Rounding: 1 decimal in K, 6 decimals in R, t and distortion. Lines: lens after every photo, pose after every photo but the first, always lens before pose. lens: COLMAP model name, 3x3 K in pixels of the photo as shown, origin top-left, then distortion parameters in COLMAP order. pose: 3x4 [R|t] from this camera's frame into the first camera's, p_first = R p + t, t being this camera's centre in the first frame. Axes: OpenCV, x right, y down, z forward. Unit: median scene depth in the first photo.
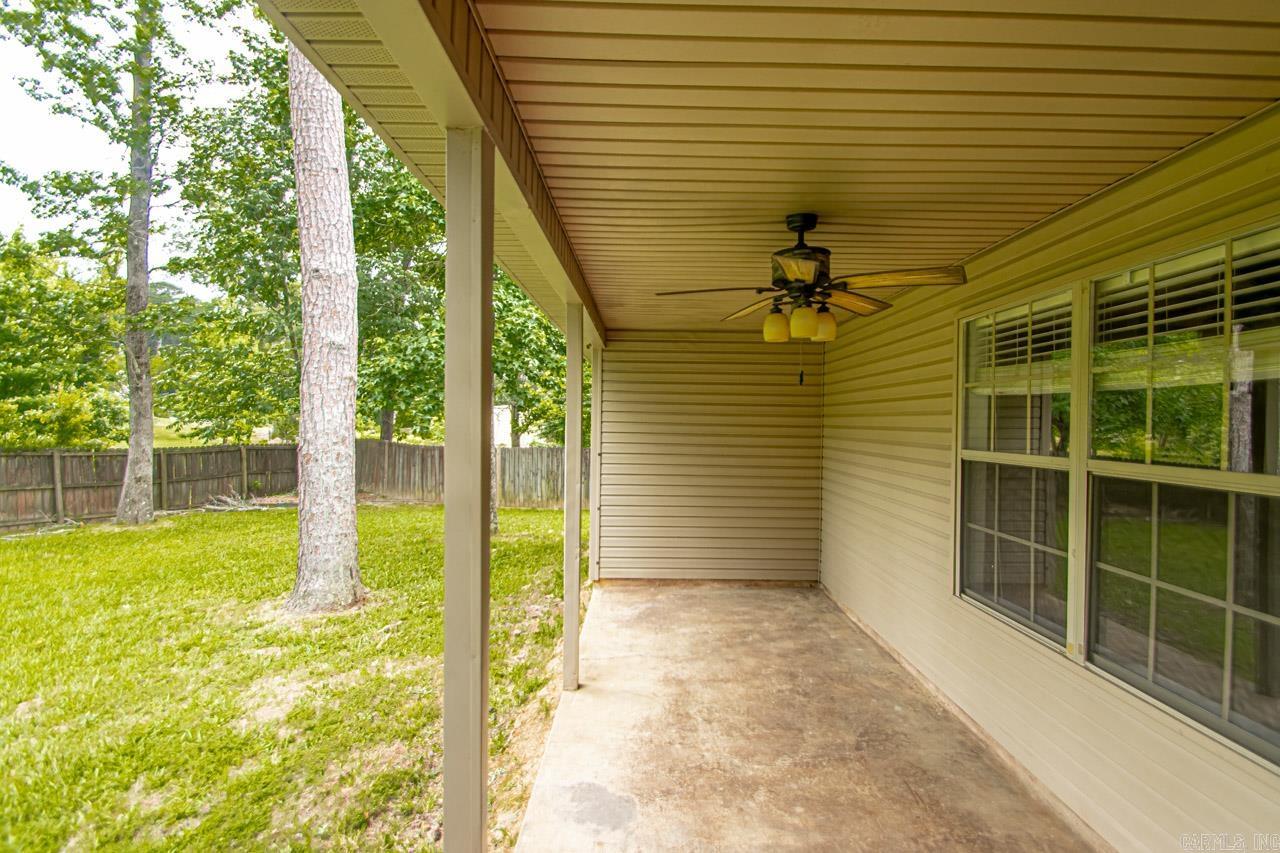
lens RADIAL K [[596.2, 0, 650.9], [0, 596.2, 423.5], [0, 0, 1]] dist [0.016453, -0.016231]
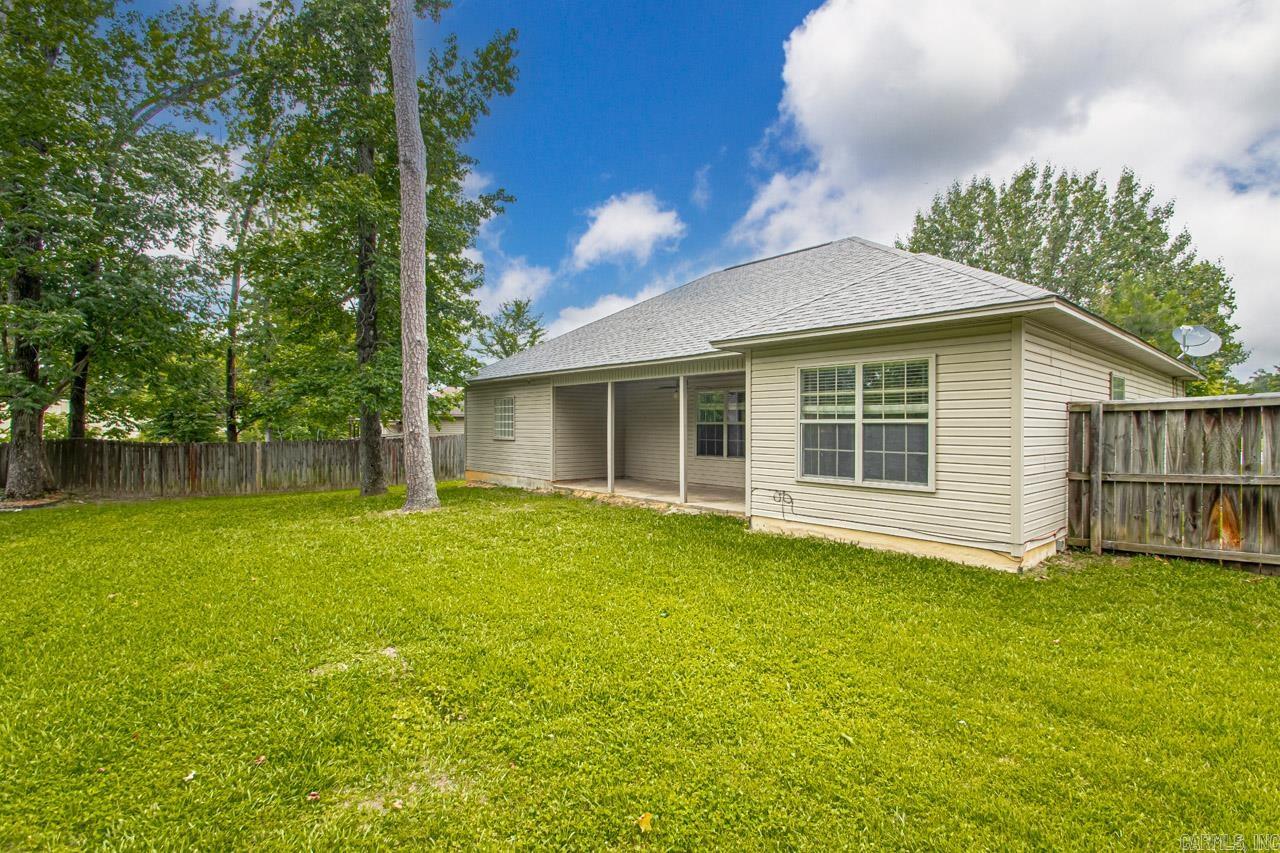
lens RADIAL K [[596.2, 0, 650.9], [0, 596.2, 423.5], [0, 0, 1]] dist [0.016453, -0.016231]
pose [[0.745595, -0.009897, 0.666325, -0.922015], [0.009789, 0.999944, 0.003898, 0.015094], [-0.666327, 0.003616, 0.745651, -0.700512]]
